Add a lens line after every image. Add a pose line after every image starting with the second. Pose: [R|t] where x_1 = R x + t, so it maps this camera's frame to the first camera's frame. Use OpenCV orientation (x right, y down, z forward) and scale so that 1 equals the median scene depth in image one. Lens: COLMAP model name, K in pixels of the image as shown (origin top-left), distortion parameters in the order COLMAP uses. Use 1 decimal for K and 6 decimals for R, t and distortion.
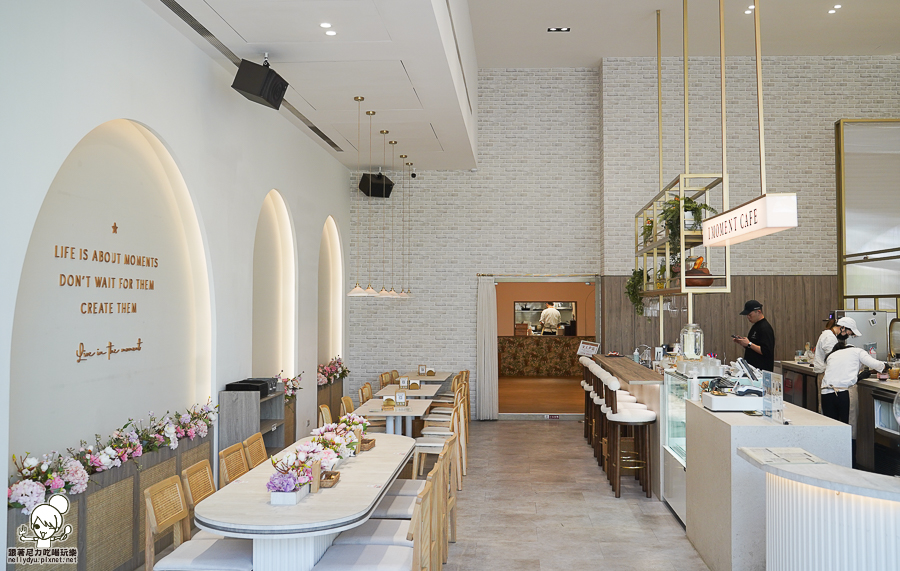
lens RADIAL K [[900.9, 0, 455.3], [0, 900.9, 247.4], [0, 0, 1]] dist [-0.038063, 0.000000]
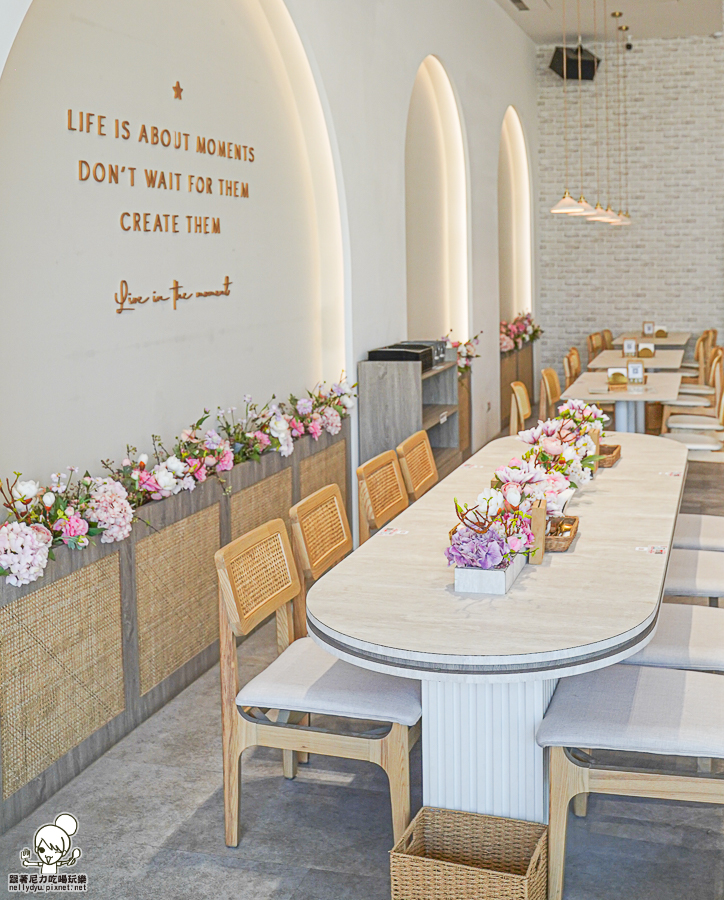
lens RADIAL K [[1154.3, 0, 365.4], [0, 1154.3, 448.5], [0, 0, 1]] dist [0.112471, 0.000000]
pose [[0.967848, 0.025633, -0.250225, -0.061155], [0.033690, 0.972620, 0.229945, 0.038274], [0.249268, -0.230982, 0.940485, 0.258229]]
